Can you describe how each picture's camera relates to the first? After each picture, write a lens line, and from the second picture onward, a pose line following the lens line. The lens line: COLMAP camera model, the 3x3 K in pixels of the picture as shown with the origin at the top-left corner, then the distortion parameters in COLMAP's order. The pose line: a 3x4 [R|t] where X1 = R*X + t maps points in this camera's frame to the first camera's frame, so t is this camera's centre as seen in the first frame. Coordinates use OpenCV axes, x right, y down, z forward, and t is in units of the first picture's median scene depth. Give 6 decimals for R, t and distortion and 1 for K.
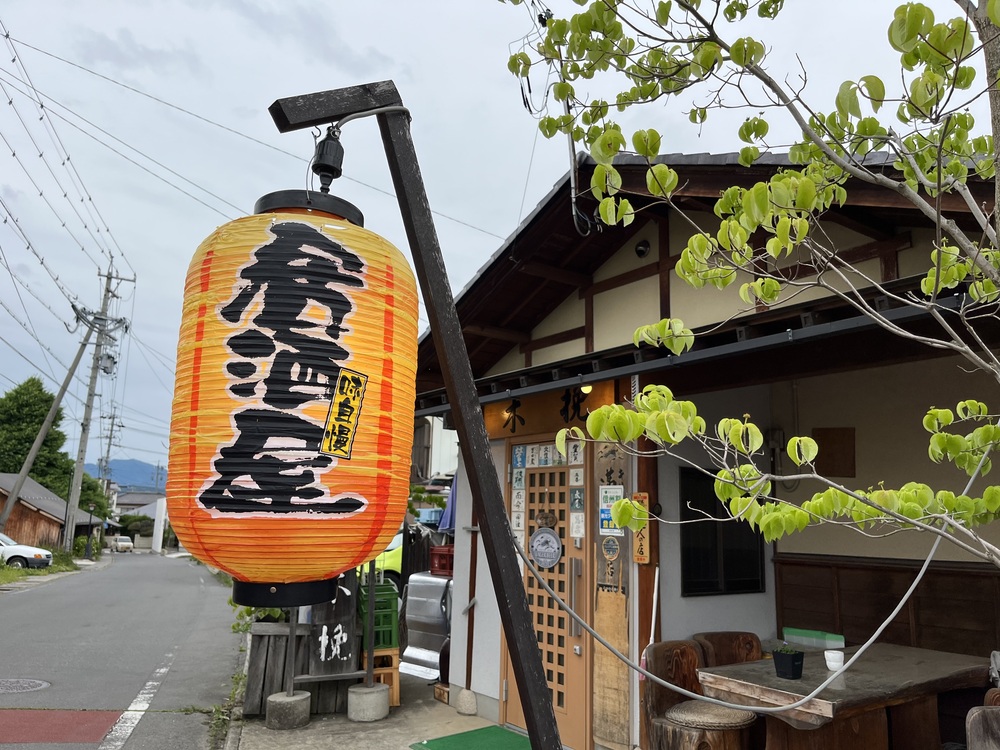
lens RADIAL K [[786.8, 0, 500.3], [0, 786.8, 351.0], [0, 0, 1]] dist [0.072576, -0.112554]
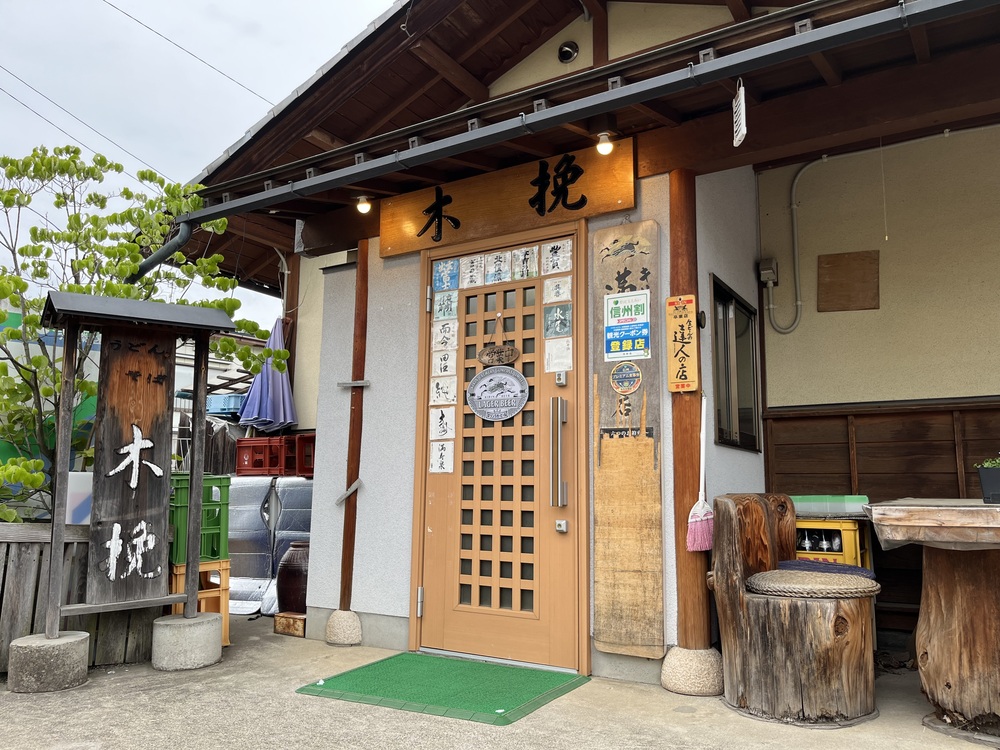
lens RADIAL K [[786.8, 0, 500.3], [0, 786.8, 351.0], [0, 0, 1]] dist [0.072576, -0.112554]
pose [[0.922427, 0.058417, 0.381727, -0.199443], [-0.069499, 0.997465, 0.015297, 0.192737], [-0.379866, -0.040640, 0.924148, 0.344224]]
